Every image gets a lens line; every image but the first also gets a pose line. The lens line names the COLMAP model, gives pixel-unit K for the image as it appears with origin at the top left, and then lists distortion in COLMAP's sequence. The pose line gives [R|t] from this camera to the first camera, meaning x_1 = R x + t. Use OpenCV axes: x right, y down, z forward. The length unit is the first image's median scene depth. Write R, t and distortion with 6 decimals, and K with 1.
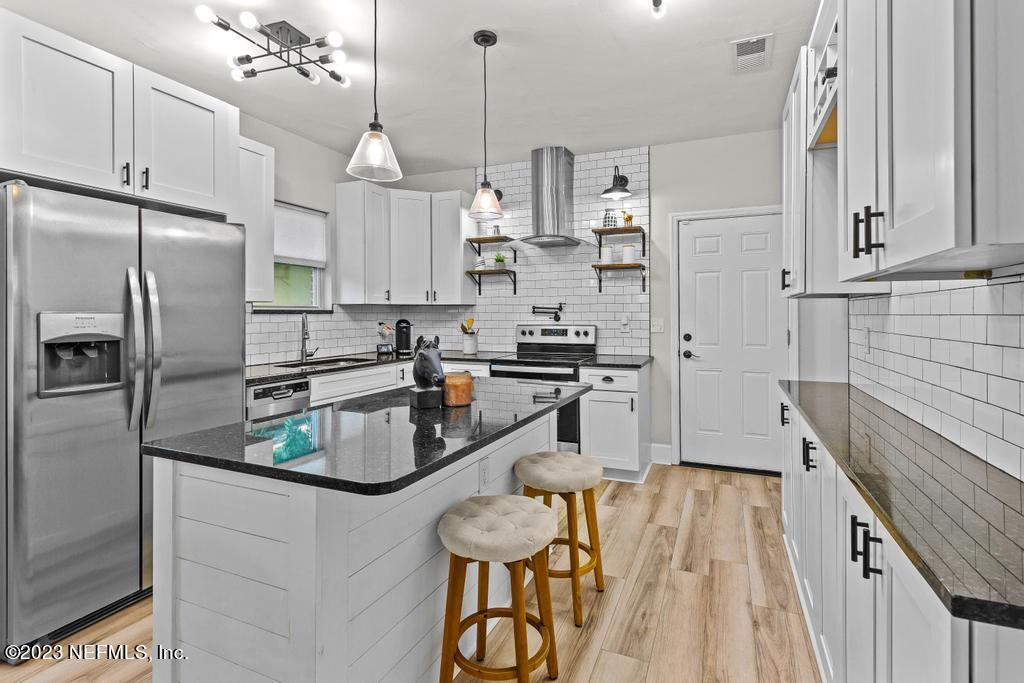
lens RADIAL K [[483.9, 0, 515.1], [0, 483.9, 318.4], [0, 0, 1]] dist [0.003281, 0.000479]
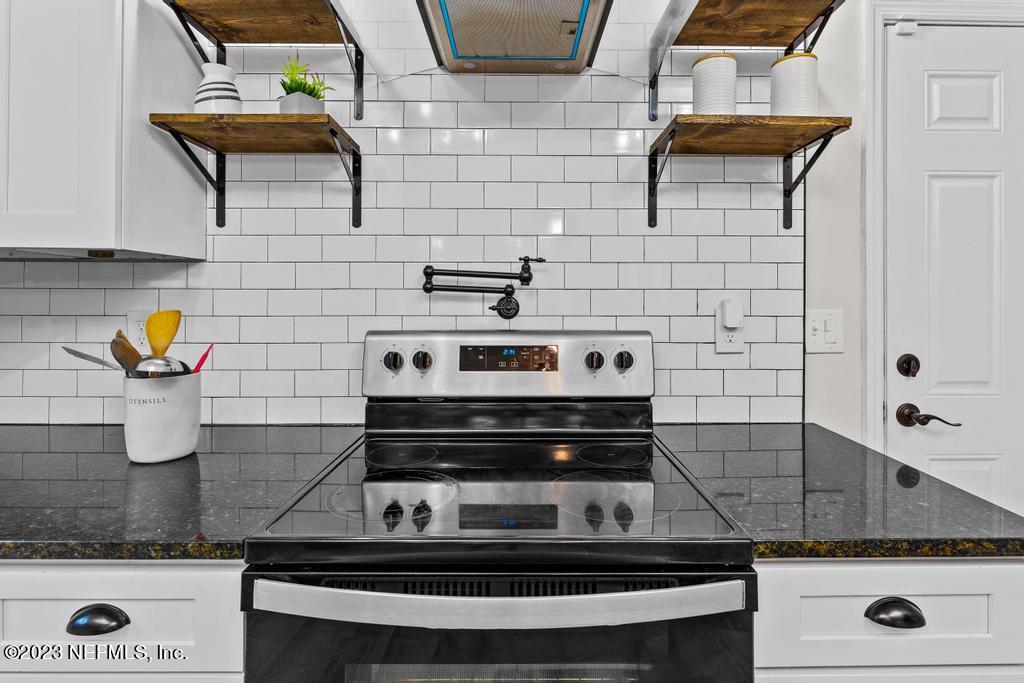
lens RADIAL K [[484.7, 0, 517.4], [0, 484.7, 293.5], [0, 0, 1]] dist [-0.005605, -0.000196]
pose [[0.914999, 0.009285, 0.403348, -0.030309], [-0.001174, 0.999792, -0.020351, -0.003483], [-0.403454, 0.018148, 0.914820, 0.727193]]
